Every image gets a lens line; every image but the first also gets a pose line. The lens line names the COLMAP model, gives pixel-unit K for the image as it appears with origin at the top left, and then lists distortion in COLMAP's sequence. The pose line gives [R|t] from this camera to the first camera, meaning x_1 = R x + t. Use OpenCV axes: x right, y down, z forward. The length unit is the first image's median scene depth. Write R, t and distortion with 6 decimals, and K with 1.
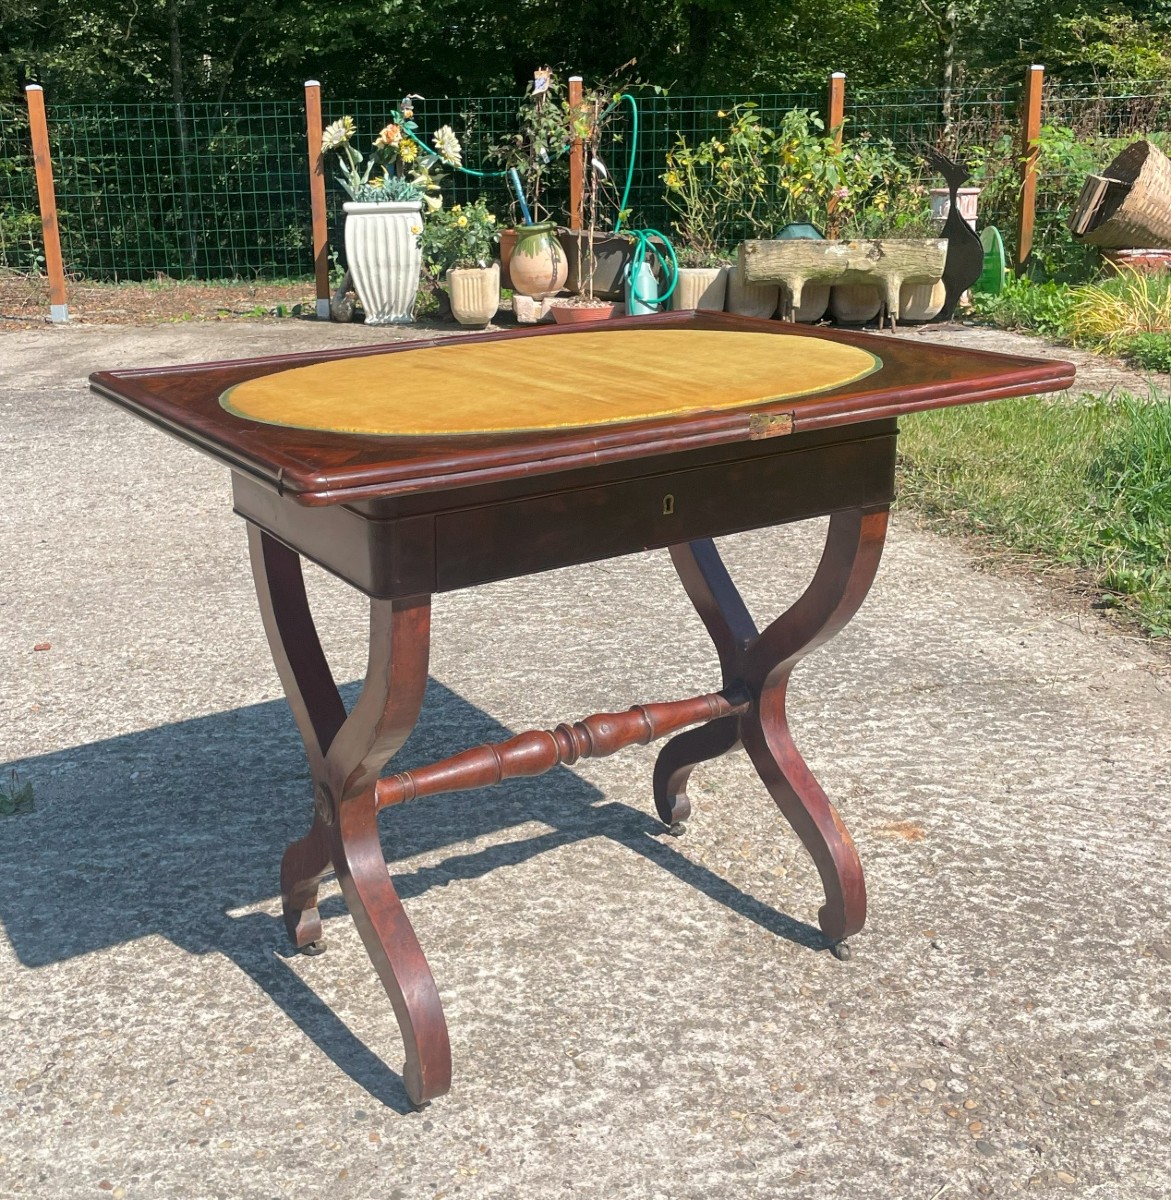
lens RADIAL K [[1453.7, 0, 522.5], [0, 1453.7, 560.3], [0, 0, 1]] dist [0.043370, 0.000000]
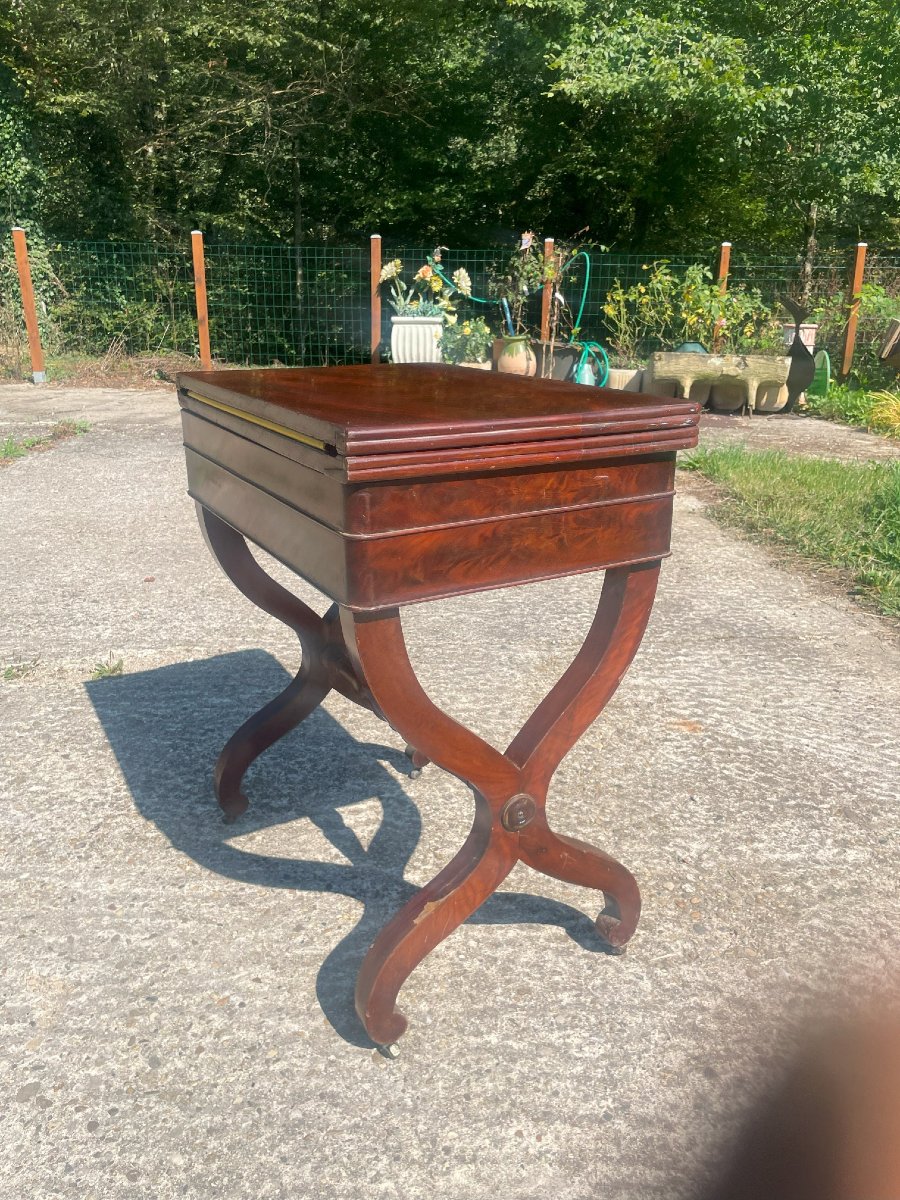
lens RADIAL K [[939.7, 0, 461.0], [0, 939.7, 595.6], [0, 0, 1]] dist [0.072350, -0.106762]
pose [[0.996692, 0.059744, -0.055095, 0.058914], [-0.058005, 0.997783, 0.032642, 0.027052], [0.056923, -0.029338, 0.997947, 0.026326]]
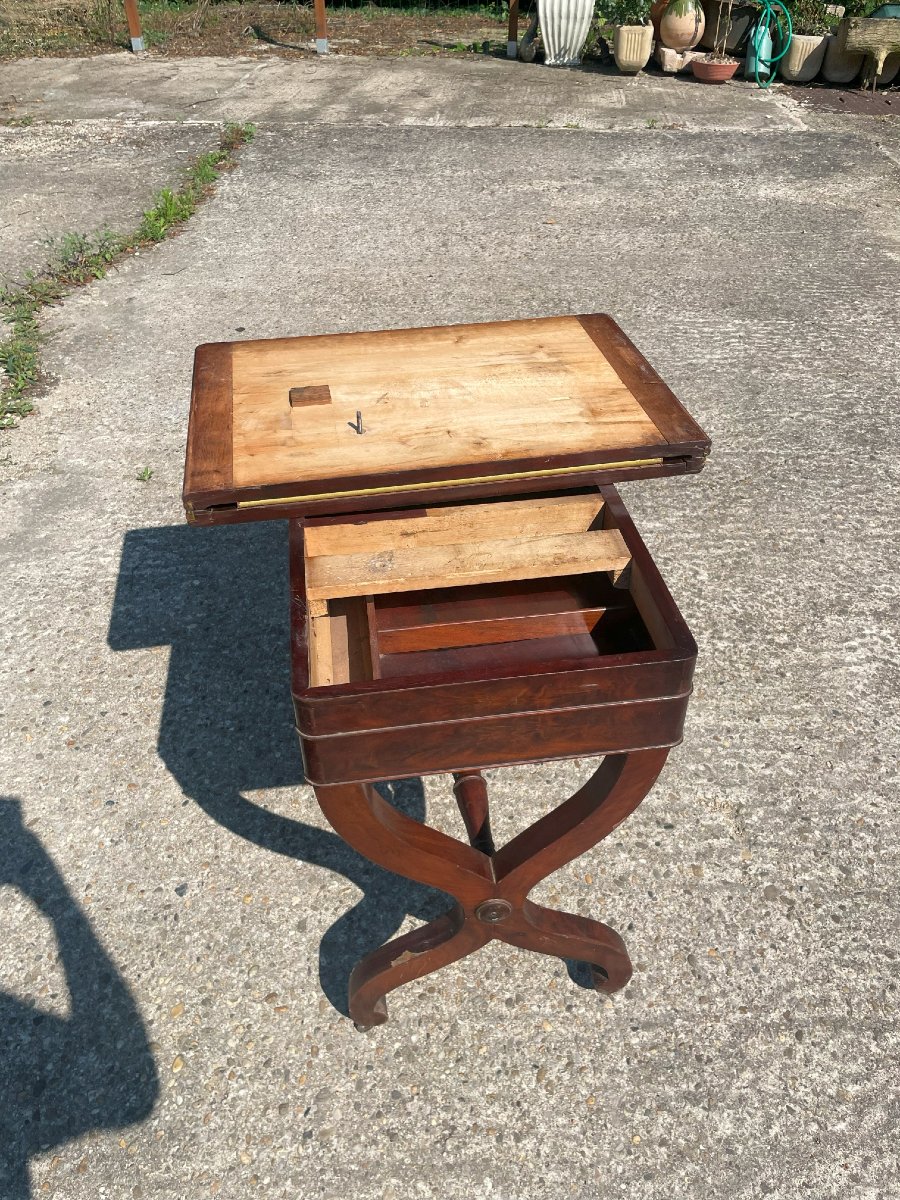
lens RADIAL K [[939.7, 0, 446.2], [0, 939.7, 611.8], [0, 0, 1]] dist [0.072350, -0.106762]
pose [[0.995424, 0.079502, -0.053007, -0.314776], [-0.052201, 0.917101, 0.395222, -0.112833], [0.080034, -0.390646, 0.917055, -0.065864]]
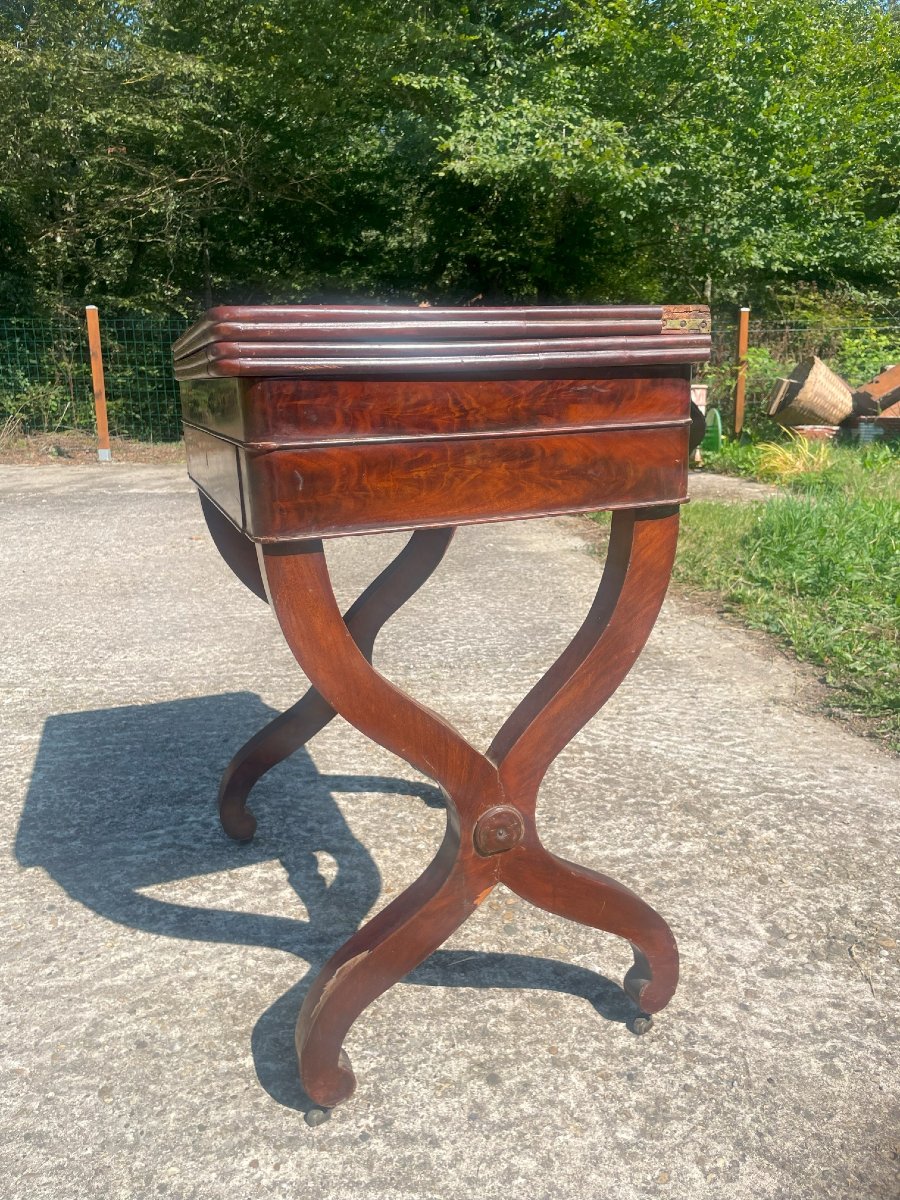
lens RADIAL K [[939.7, 0, 465.5], [0, 939.7, 591.4], [0, 0, 1]] dist [0.072350, -0.106762]
pose [[0.999760, 0.018101, 0.012374, 0.138650], [-0.017289, 0.997873, -0.062857, 0.080586], [-0.013485, 0.062628, 0.997946, 0.069876]]
